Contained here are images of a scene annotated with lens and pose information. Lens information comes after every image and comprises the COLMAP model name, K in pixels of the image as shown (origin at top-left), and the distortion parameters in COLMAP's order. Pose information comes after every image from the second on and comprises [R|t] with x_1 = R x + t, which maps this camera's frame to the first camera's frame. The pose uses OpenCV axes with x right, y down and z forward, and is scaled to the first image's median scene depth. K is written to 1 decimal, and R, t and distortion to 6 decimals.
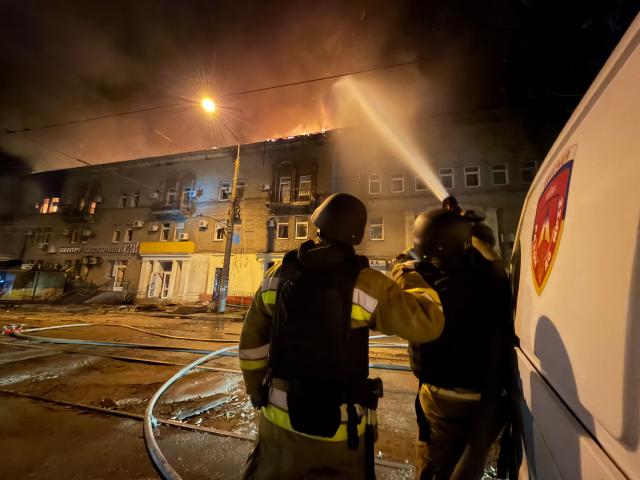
lens RADIAL K [[256.9, 0, 320.0], [0, 256.9, 240.0], [0, 0, 1]] dist [0.000696, -0.000085]
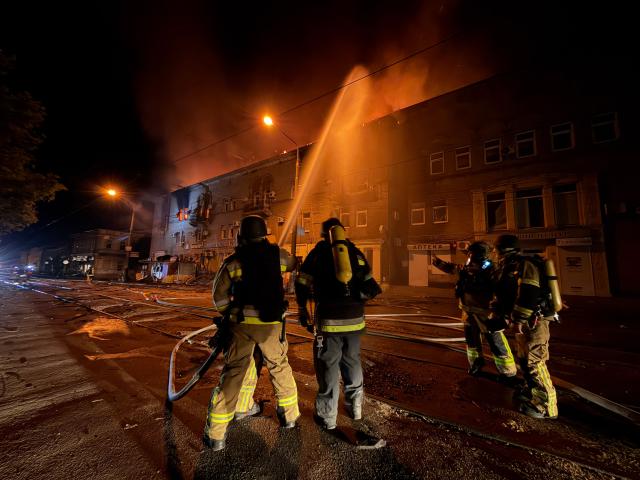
lens RADIAL K [[256.9, 0, 320.0], [0, 256.9, 240.0], [0, 0, 1]] dist [0.000696, -0.000085]
pose [[0.937492, -0.050364, -0.344342, 0.105070], [0.066834, 0.997110, 0.036120, 0.000044], [0.341528, -0.056876, 0.938149, -0.042326]]
